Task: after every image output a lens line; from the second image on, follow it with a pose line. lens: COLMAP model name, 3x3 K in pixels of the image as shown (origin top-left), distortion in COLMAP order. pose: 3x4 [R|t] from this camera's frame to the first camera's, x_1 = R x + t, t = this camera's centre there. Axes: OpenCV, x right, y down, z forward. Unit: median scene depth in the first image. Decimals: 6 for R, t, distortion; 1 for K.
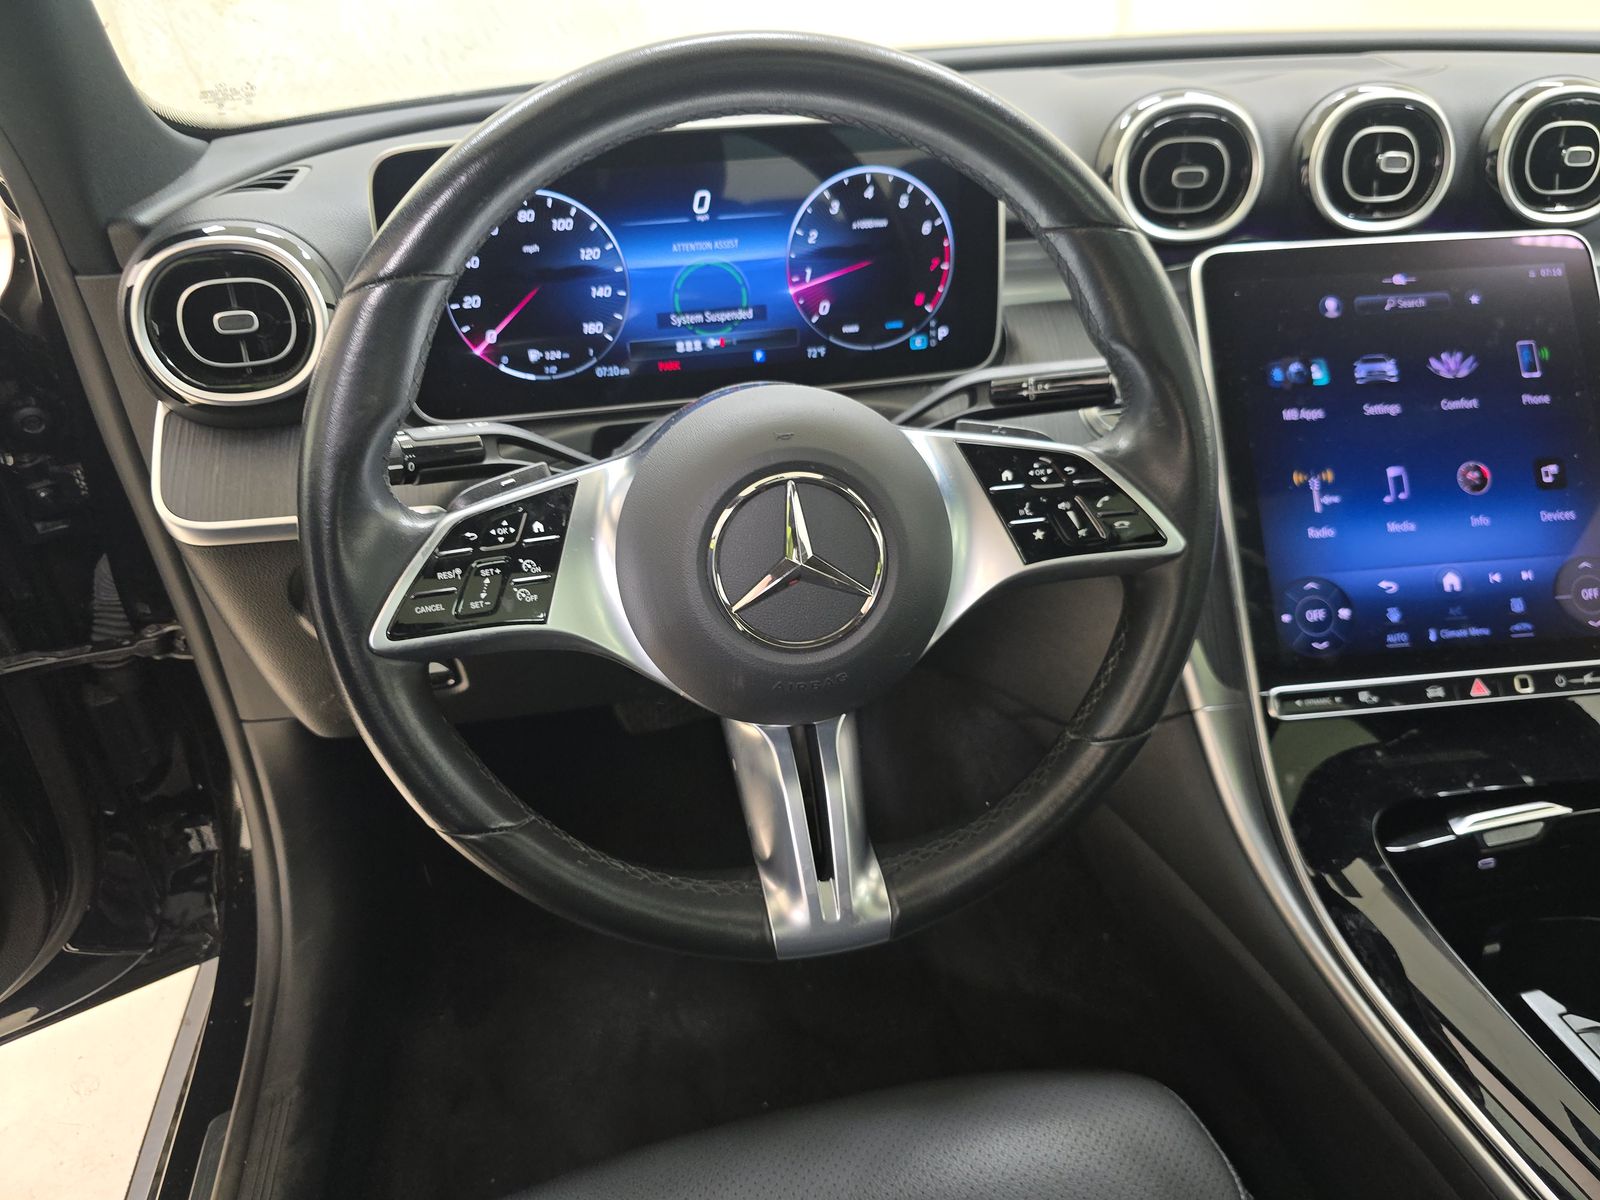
lens RADIAL K [[1068.2, 0, 806.6], [0, 1068.2, 588.7], [0, 0, 1]] dist [0.029177, -0.025869]
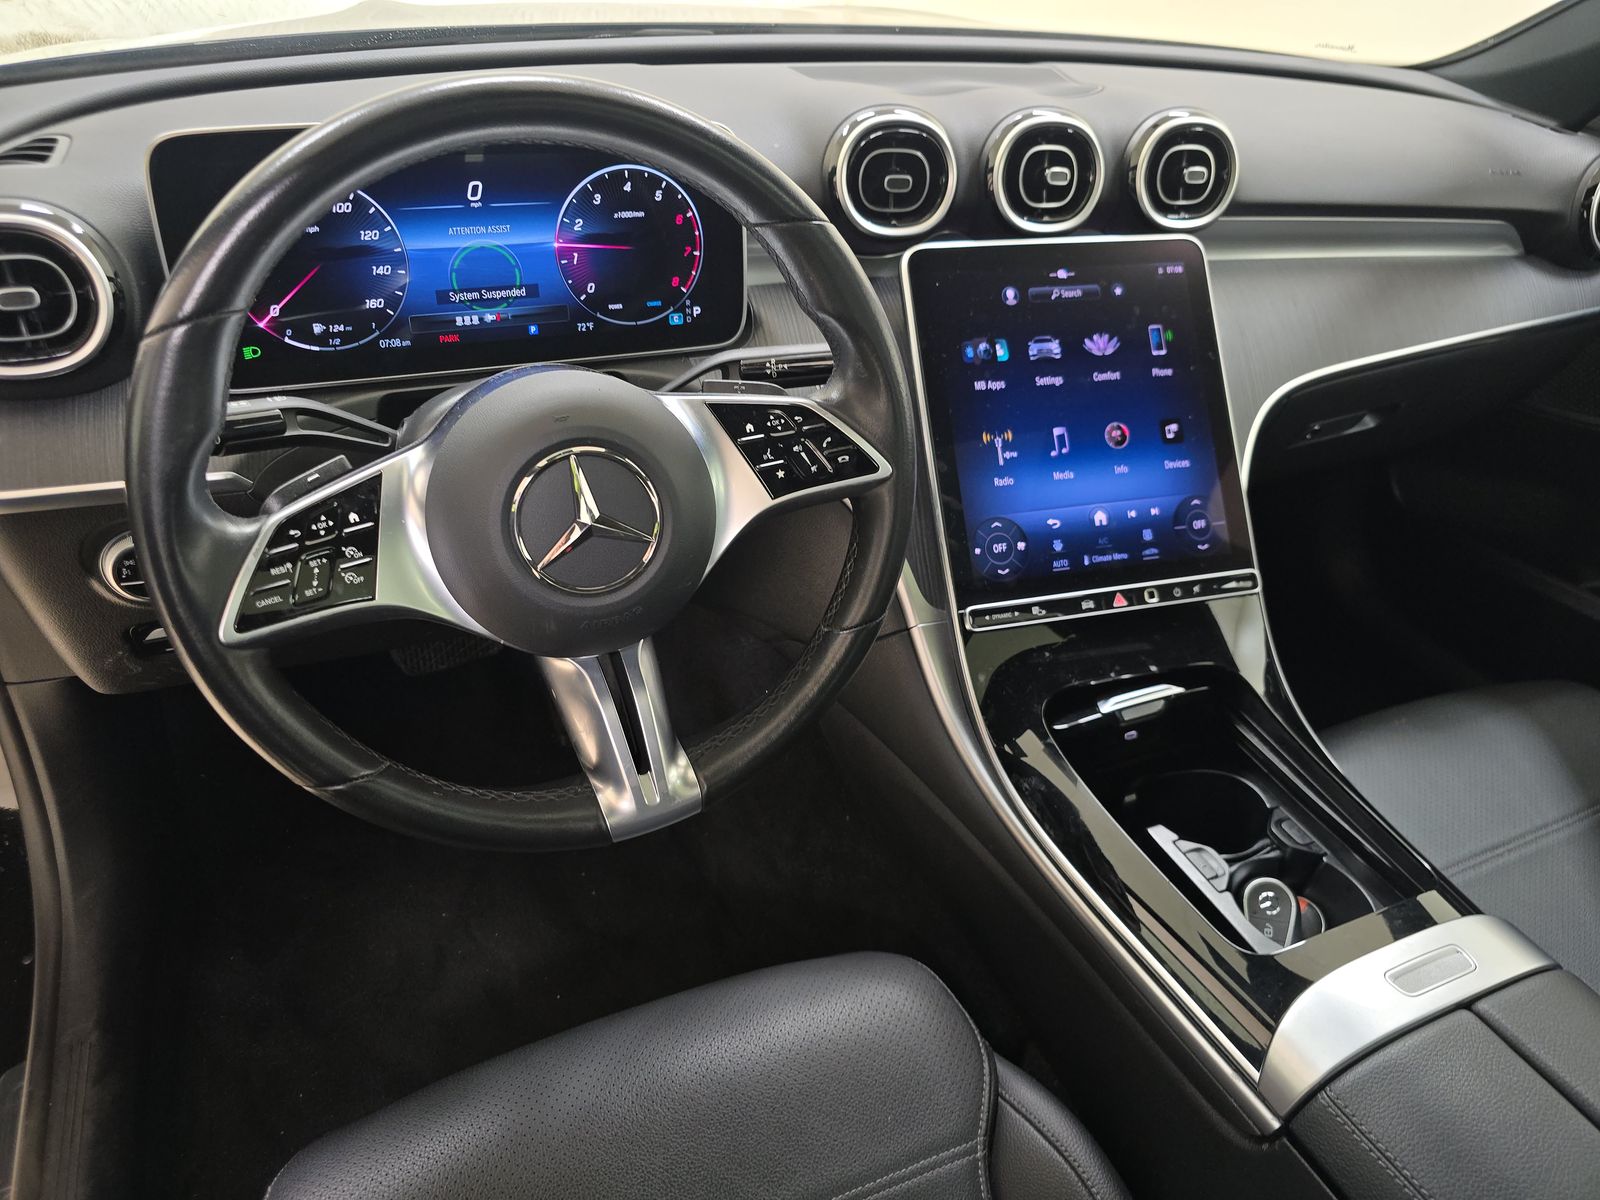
lens RADIAL K [[1068.2, 0, 798.9], [0, 1068.2, 600.8], [0, 0, 1]] dist [0.029177, -0.025869]
pose [[0.977052, -0.041652, 0.208889, -0.019450], [0.025393, 0.996478, 0.079922, -0.019206], [-0.211482, -0.072783, 0.974668, -0.170594]]
